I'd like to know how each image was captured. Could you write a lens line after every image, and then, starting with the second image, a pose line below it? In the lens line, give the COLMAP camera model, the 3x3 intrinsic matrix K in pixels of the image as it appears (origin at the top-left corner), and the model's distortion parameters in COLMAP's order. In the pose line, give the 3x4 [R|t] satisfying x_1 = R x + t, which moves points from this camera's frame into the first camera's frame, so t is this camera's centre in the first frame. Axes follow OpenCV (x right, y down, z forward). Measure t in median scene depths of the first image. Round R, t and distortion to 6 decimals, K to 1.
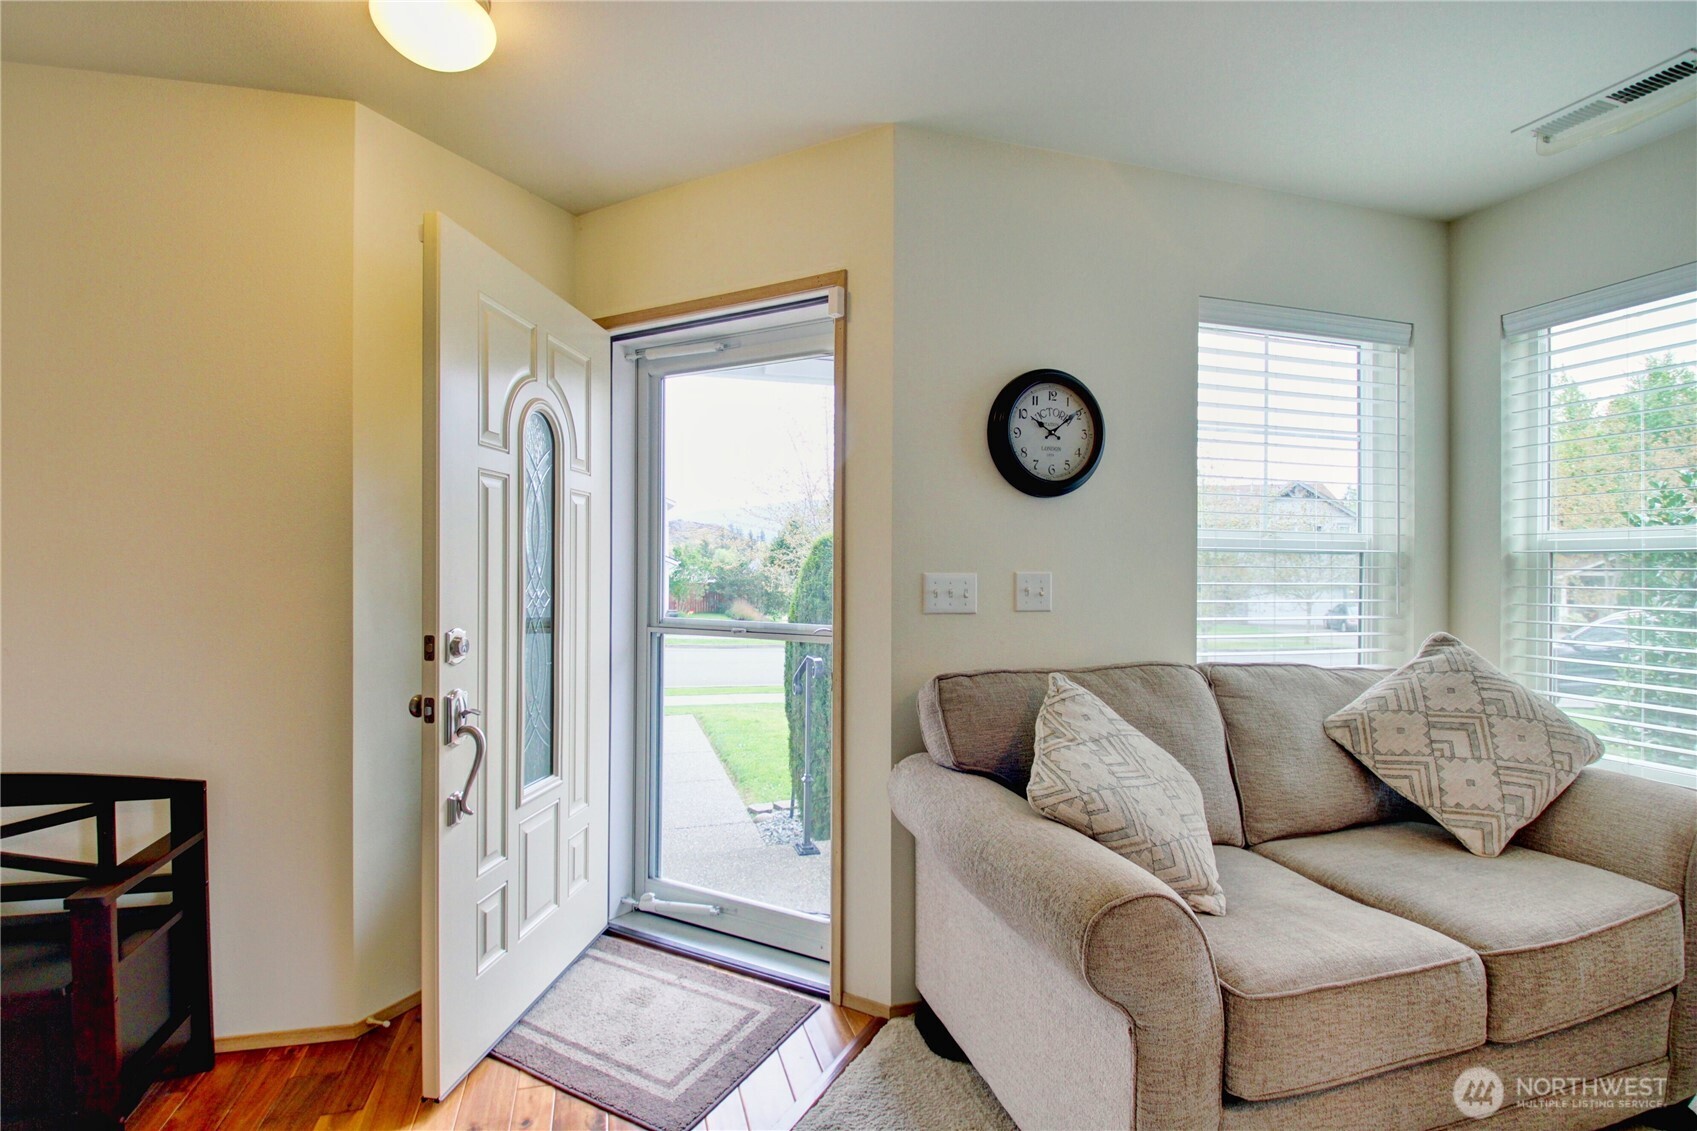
lens RADIAL K [[786.2, 0, 849.7], [0, 786.2, 569.1], [0, 0, 1]] dist [0.003049, -0.018393]
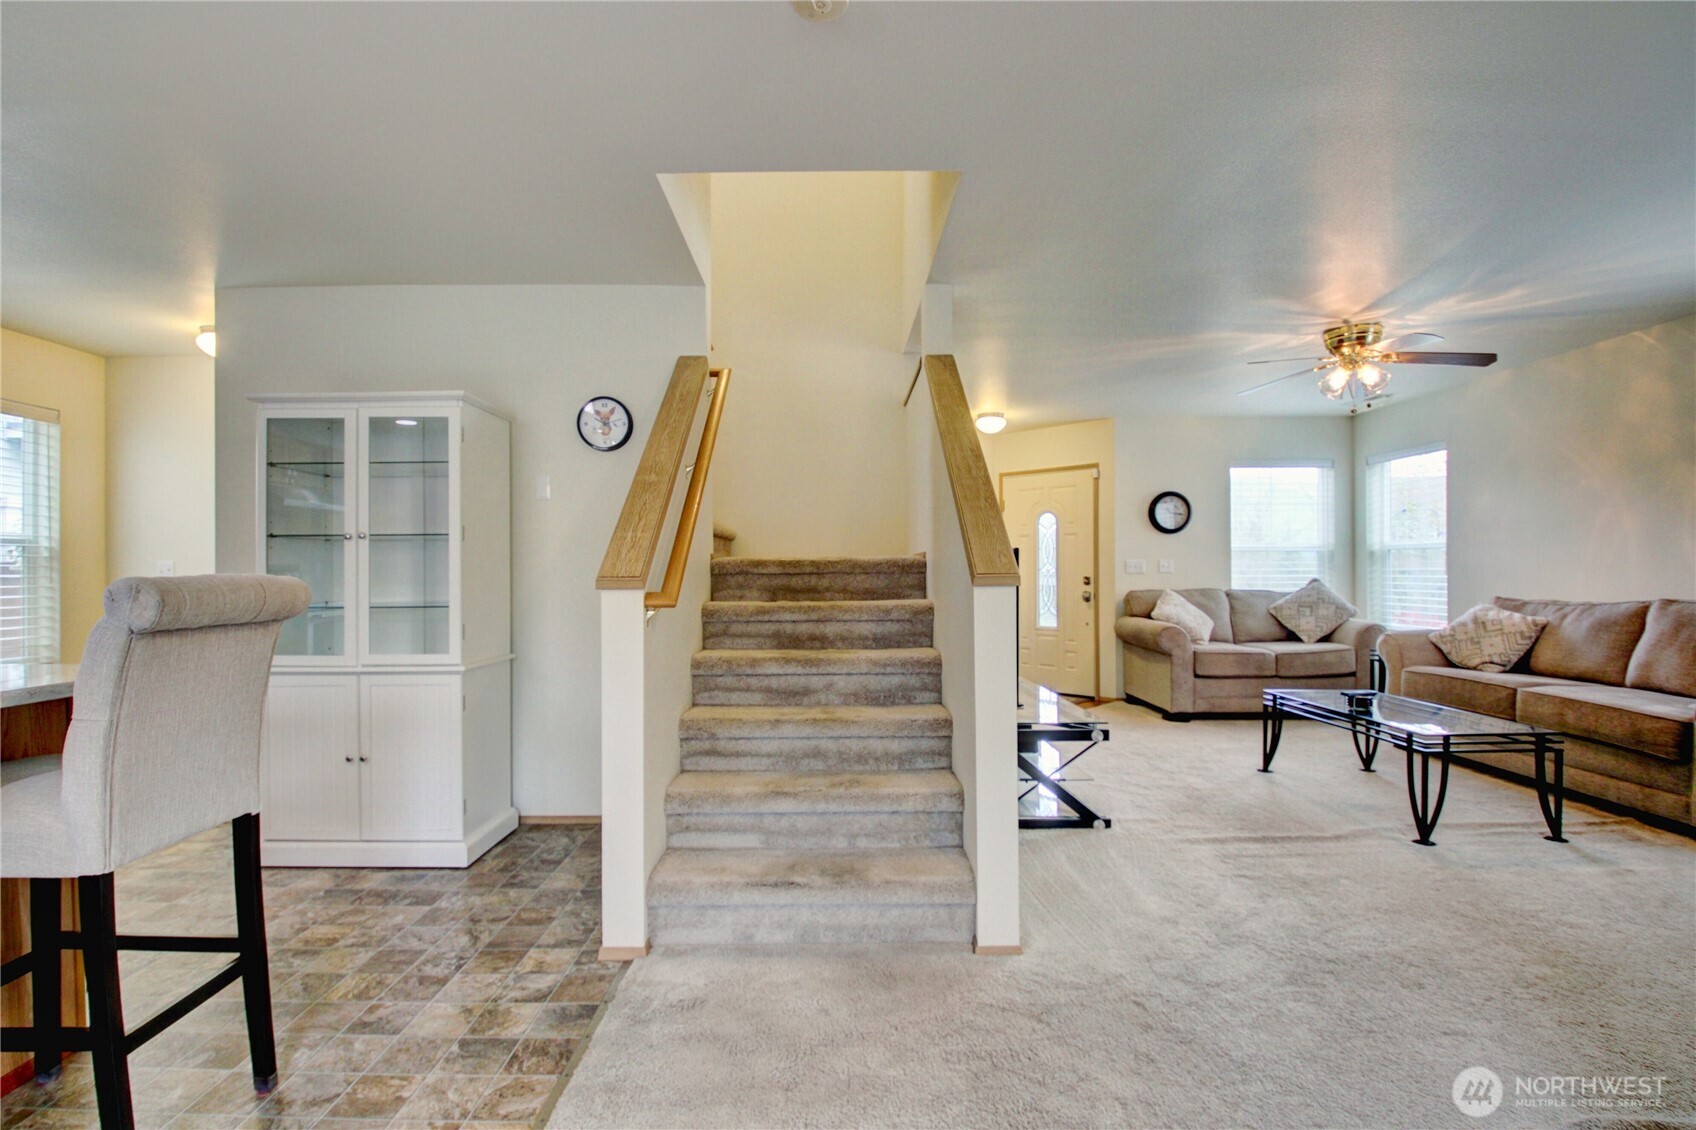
lens RADIAL K [[785.7, 0, 837.5], [0, 785.7, 570.8], [0, 0, 1]] dist [0.003049, -0.018393]
pose [[0.958435, -0.008876, -0.285173, -0.110582], [0.007906, 0.999958, -0.004554, 0.053491], [0.285201, 0.002110, 0.958465, -2.276876]]
